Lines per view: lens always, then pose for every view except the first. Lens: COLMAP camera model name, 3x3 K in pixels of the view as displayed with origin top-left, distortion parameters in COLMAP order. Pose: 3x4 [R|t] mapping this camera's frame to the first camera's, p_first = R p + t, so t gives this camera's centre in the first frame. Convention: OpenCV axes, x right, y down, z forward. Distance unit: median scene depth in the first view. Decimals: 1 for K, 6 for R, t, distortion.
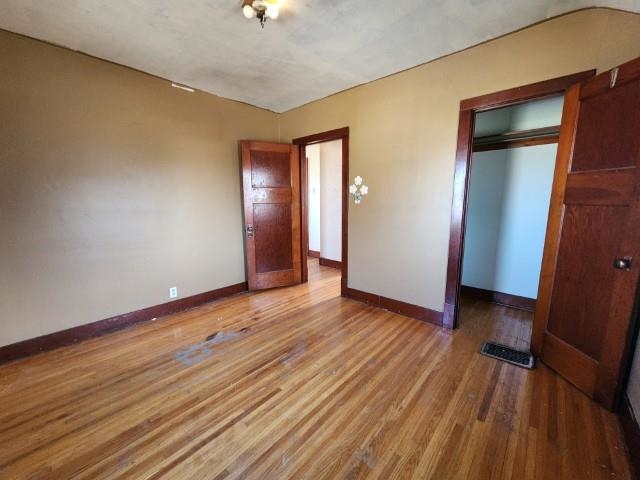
lens RADIAL K [[262.8, 0, 319.2], [0, 262.8, 240.3], [0, 0, 1]] dist [0.000649, 0.000134]
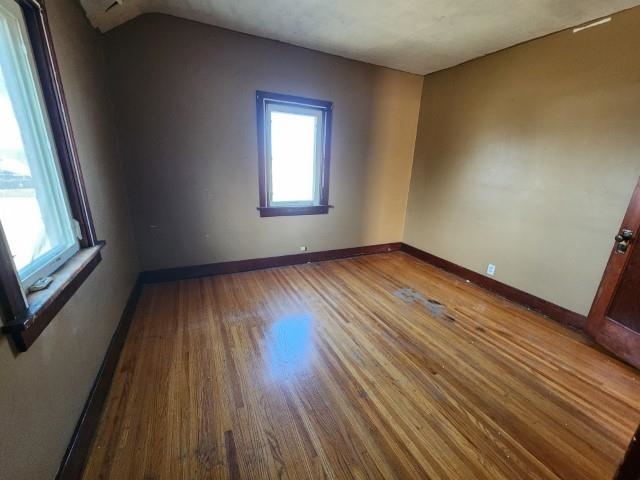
lens RADIAL K [[262.8, 0, 319.3], [0, 262.8, 239.9], [0, 0, 1]] dist [0.000649, 0.000134]
pose [[-0.387893, 0.251410, -0.886754, 0.756906], [-0.182074, 0.922222, 0.341110, -0.175136], [0.903542, 0.293769, -0.311948, 0.926018]]
